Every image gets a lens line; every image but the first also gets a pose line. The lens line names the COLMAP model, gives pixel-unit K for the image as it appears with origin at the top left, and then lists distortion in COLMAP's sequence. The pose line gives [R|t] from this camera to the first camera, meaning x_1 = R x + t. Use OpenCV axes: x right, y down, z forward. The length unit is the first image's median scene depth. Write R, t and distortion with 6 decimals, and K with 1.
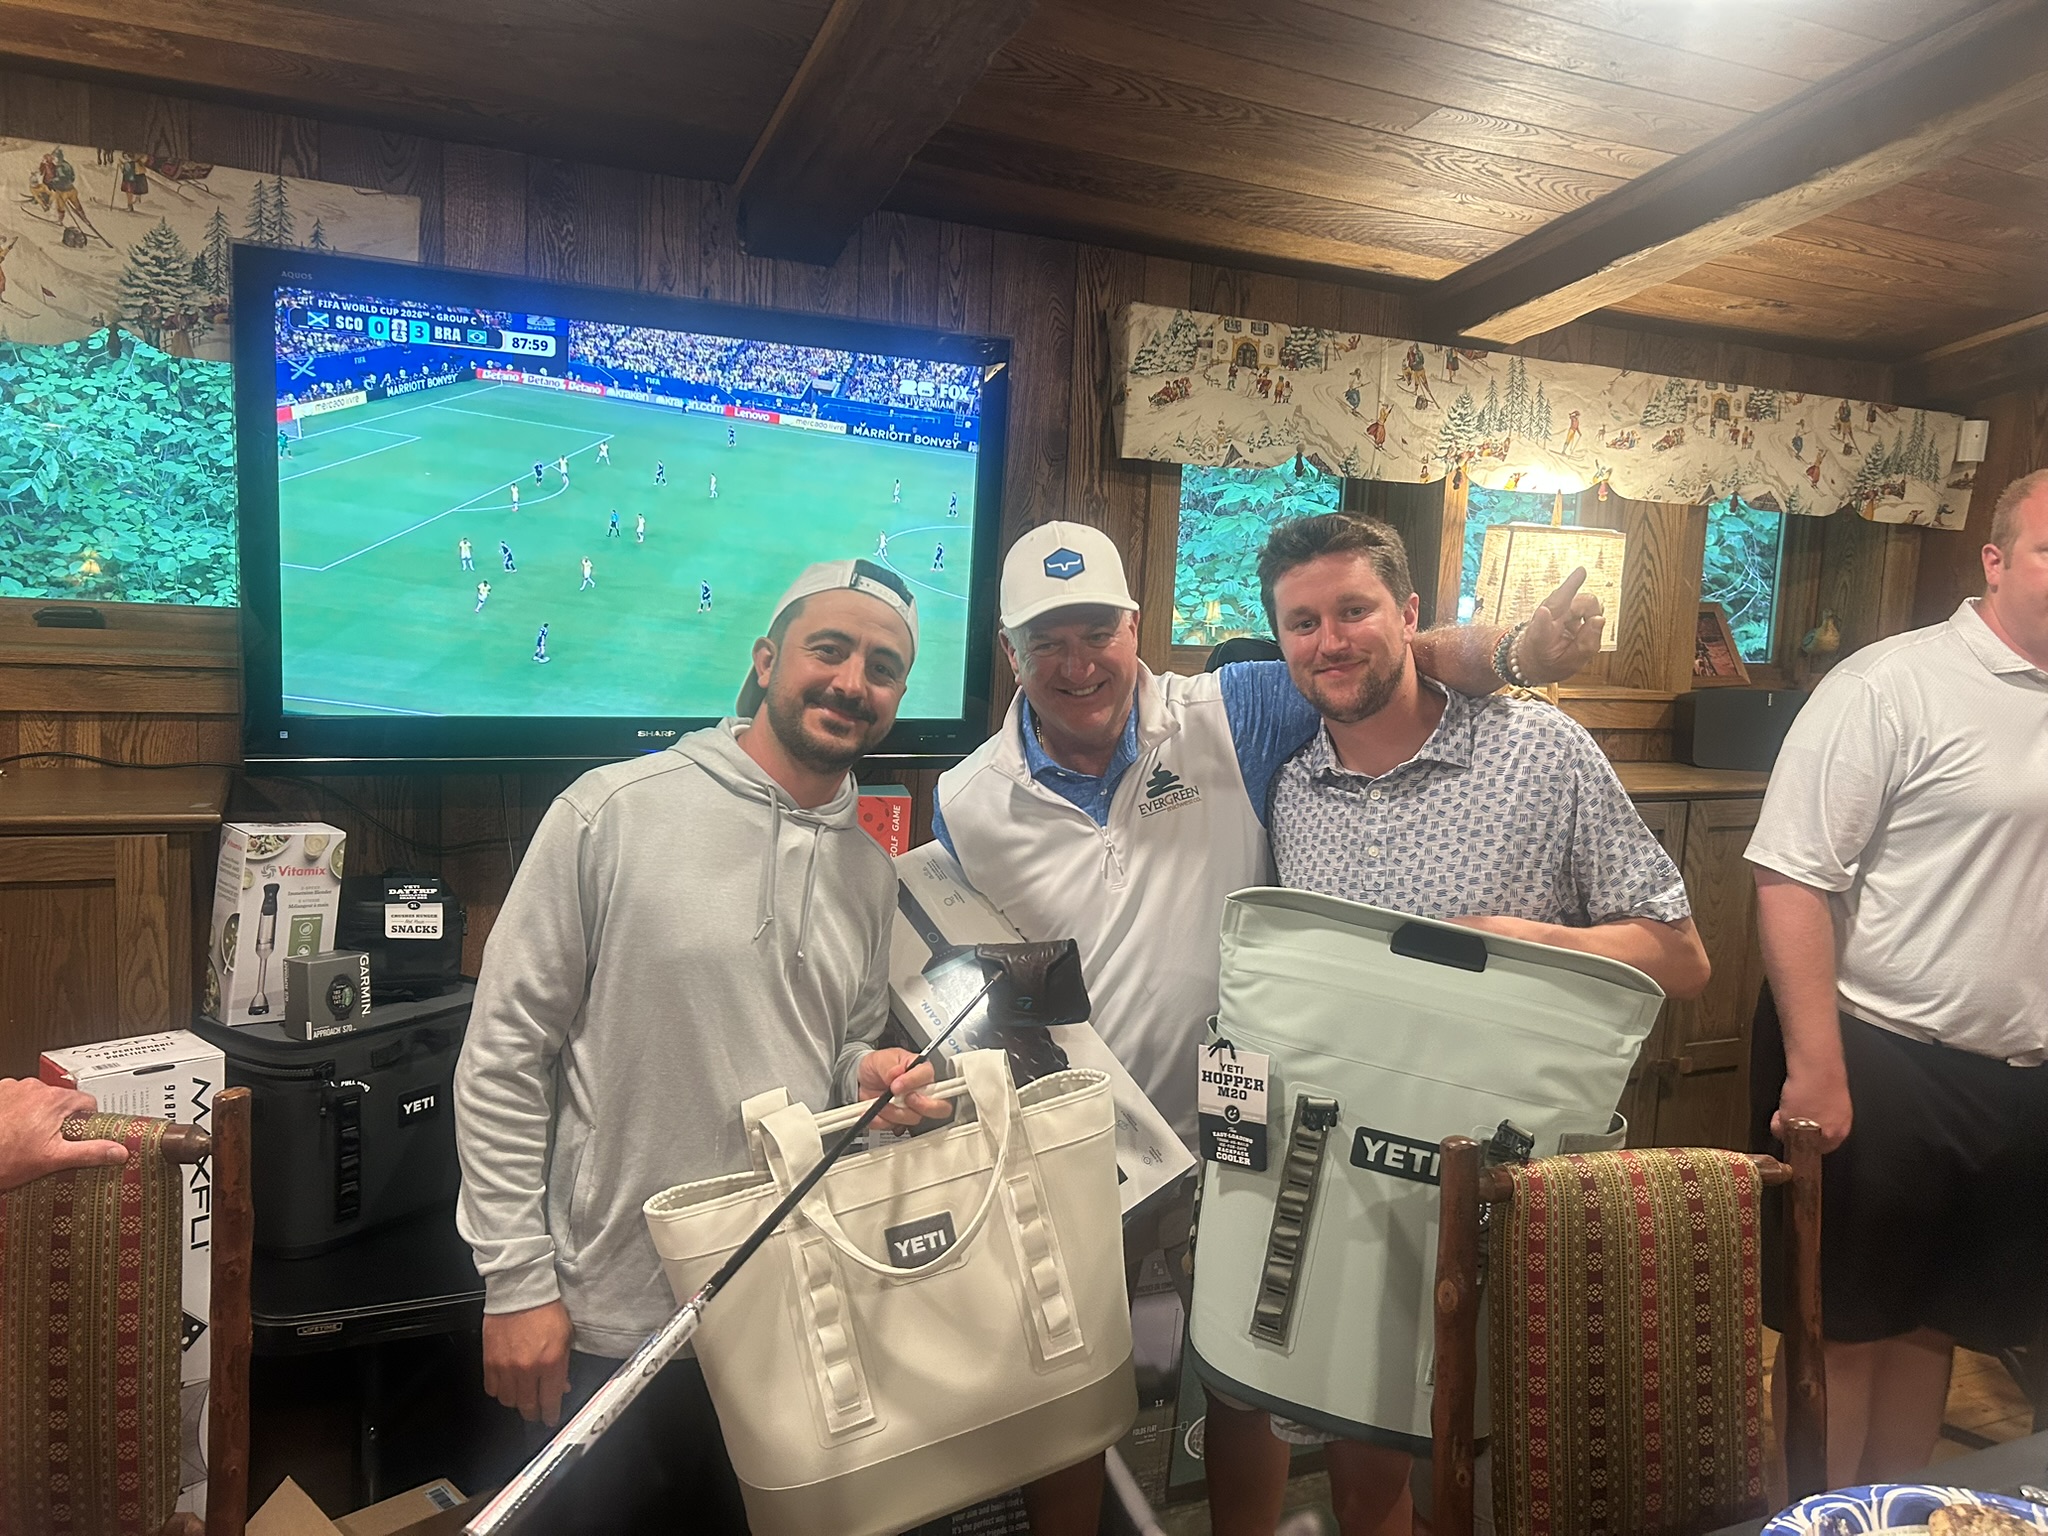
lens RADIAL K [[1497.5, 0, 1024.0], [0, 1497.5, 768.0], [0, 0, 1]] dist [0.076365, -0.007564]
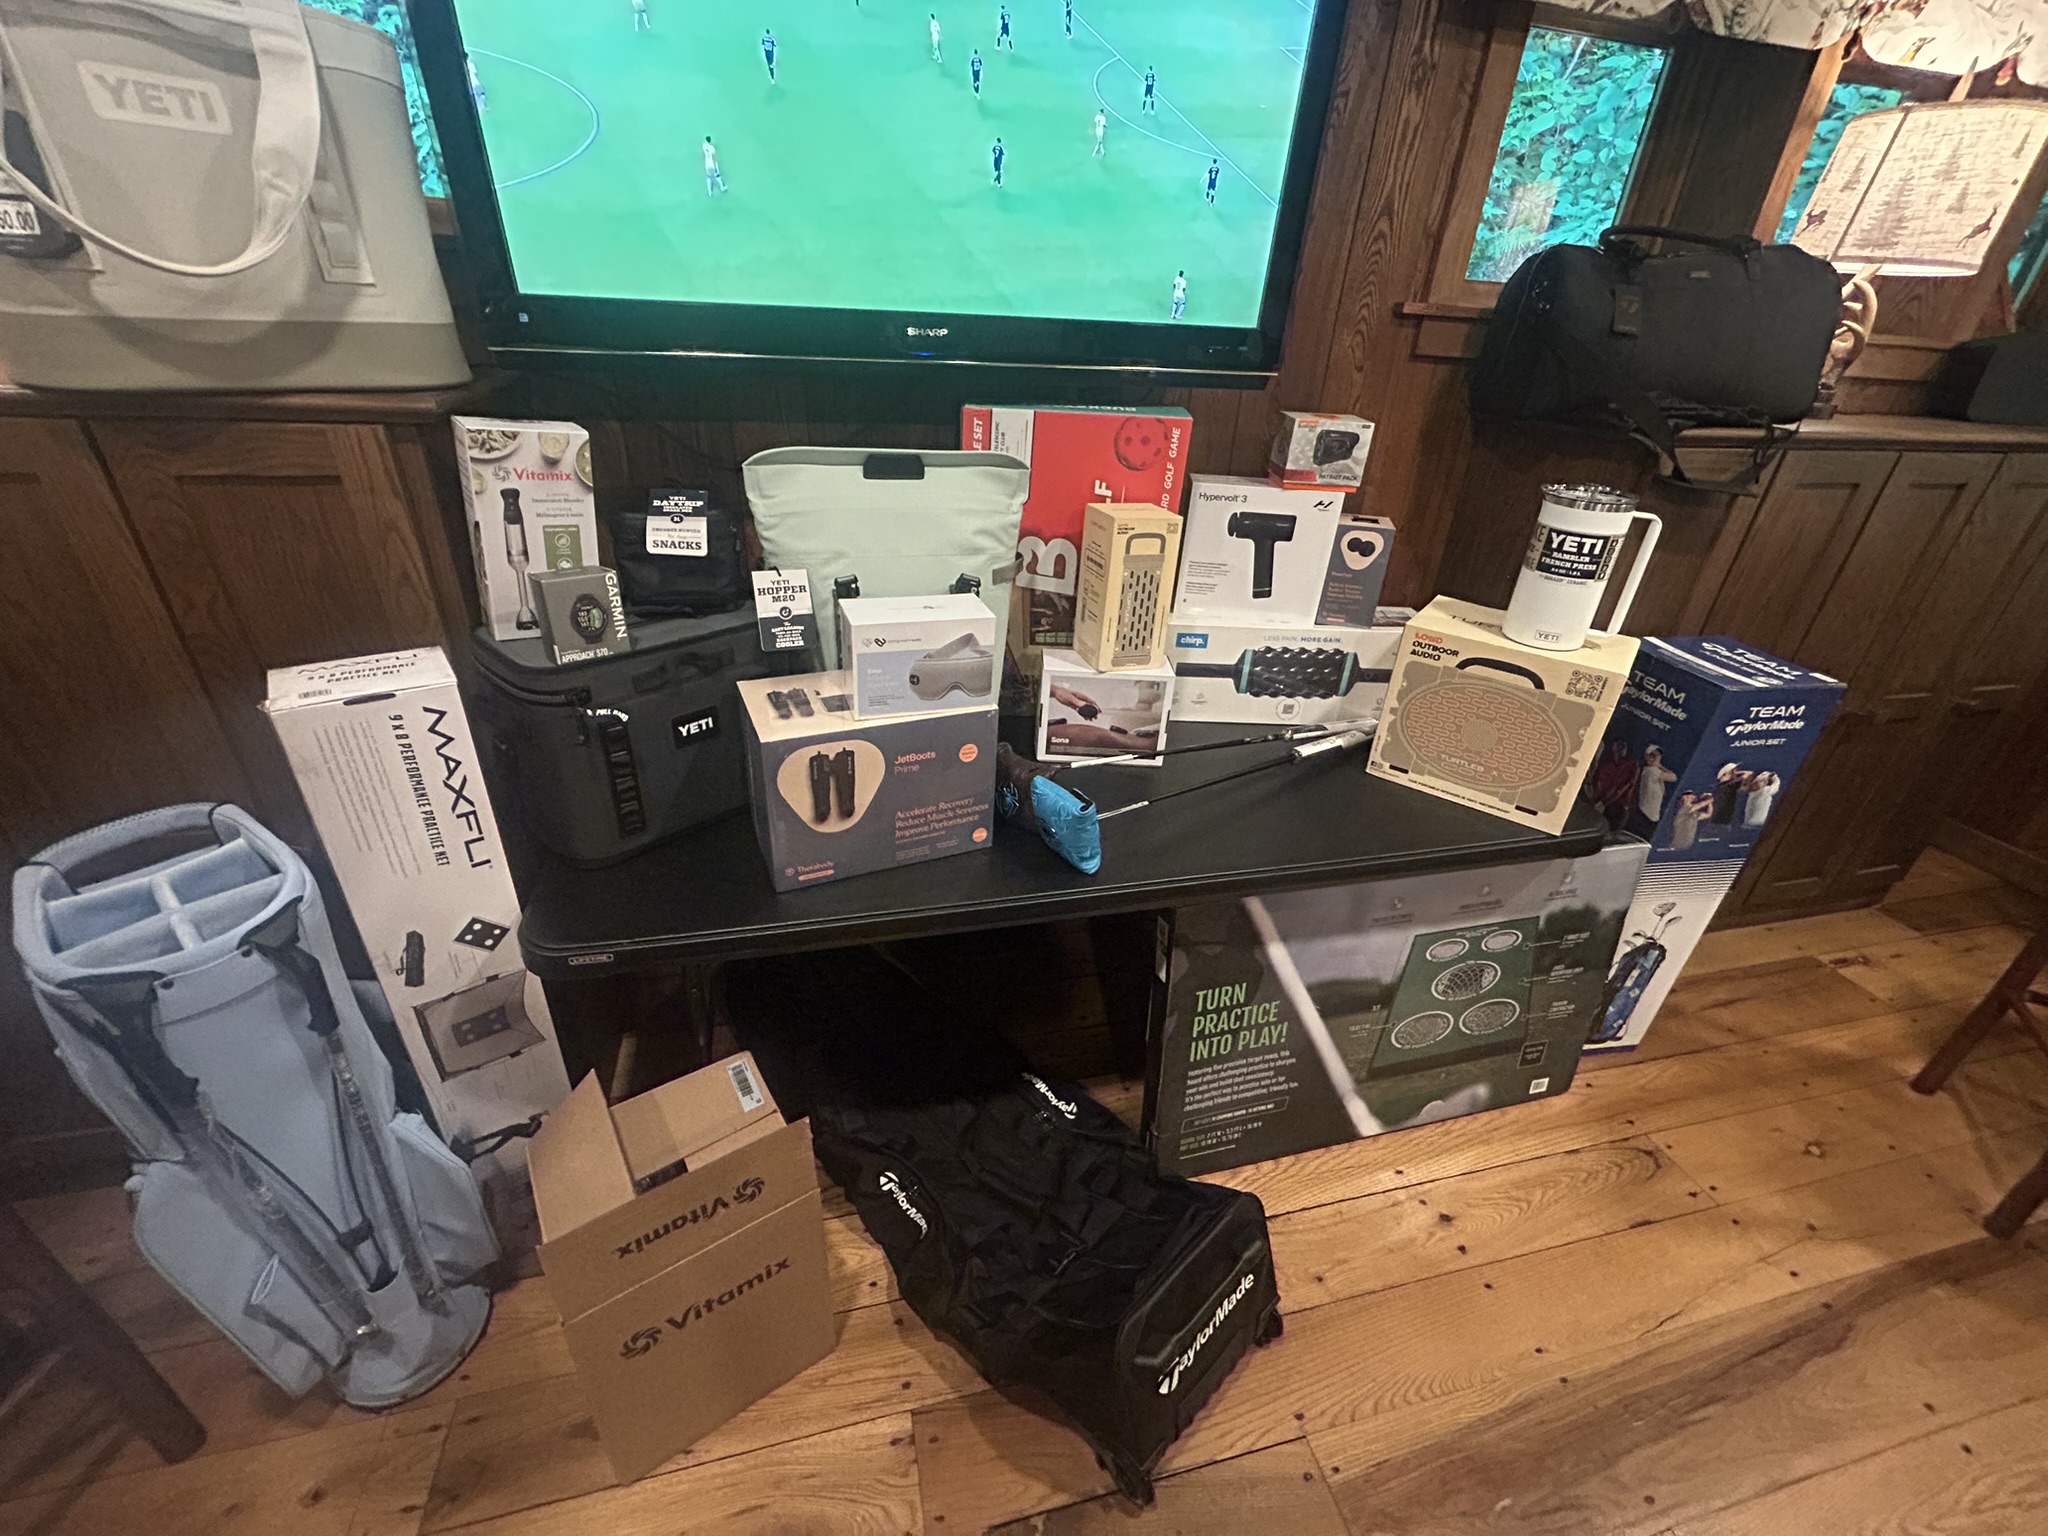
lens RADIAL K [[795.6, 0, 1024.0], [0, 795.6, 768.0], [0, 0, 1]] dist [-0.007987, 0.000853]
pose [[0.981058, 0.091162, -0.170921, -0.064426], [-0.019598, 0.924527, 0.380614, 0.029861], [0.192718, -0.370054, 0.908801, 0.383381]]
